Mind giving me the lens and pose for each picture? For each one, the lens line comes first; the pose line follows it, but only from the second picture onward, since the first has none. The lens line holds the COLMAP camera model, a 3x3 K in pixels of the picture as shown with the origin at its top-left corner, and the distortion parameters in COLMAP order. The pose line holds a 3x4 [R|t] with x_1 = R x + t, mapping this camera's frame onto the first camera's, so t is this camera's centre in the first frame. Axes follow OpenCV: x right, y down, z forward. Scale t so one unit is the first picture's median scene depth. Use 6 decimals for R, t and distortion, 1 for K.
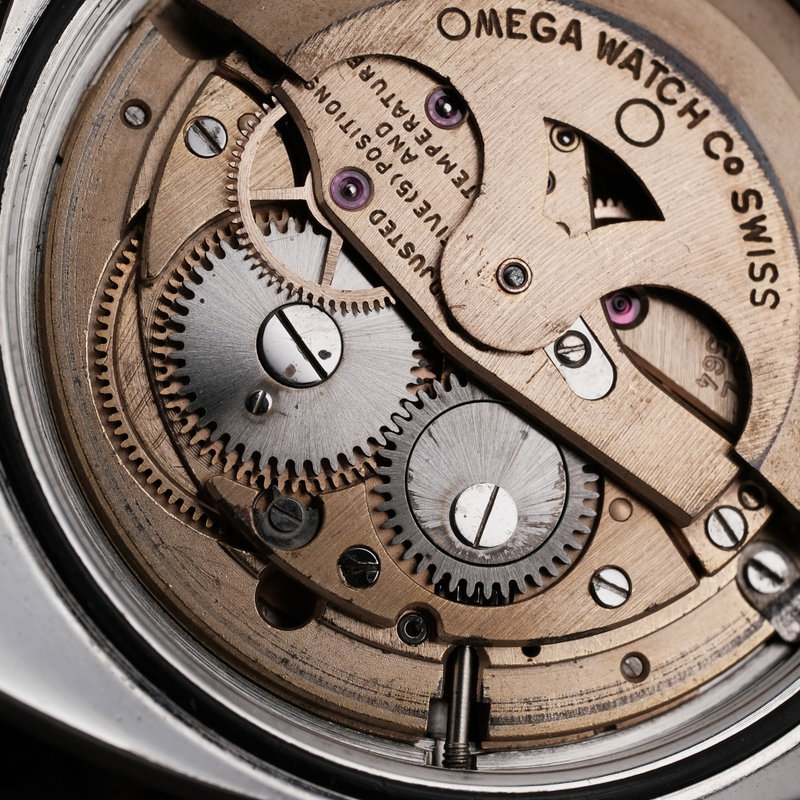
lens RADIAL K [[1567.8, 0, 400.0], [0, 1567.8, 400.0], [0, 0, 1]] dist [0.018455, -0.058263]
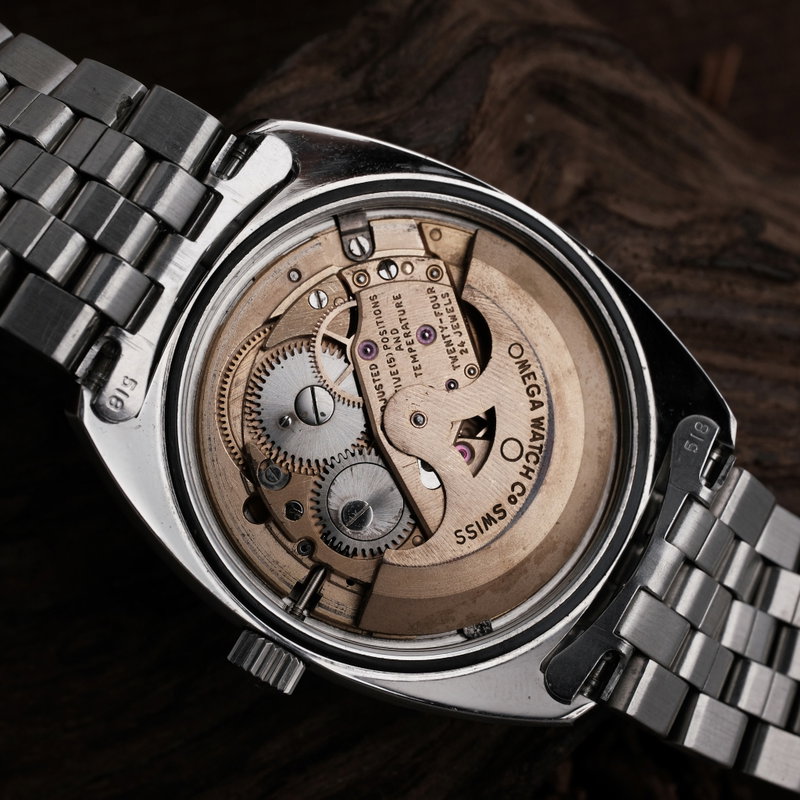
lens RADIAL K [[1567.8, 0, 400.0], [0, 1567.8, 400.0], [0, 0, 1]] dist [0.018455, -0.058263]
pose [[0.900369, 0.427224, -0.082557, 0.213752], [-0.432444, 0.899602, -0.060891, 0.038114], [0.048254, 0.090526, 0.994724, -1.120189]]
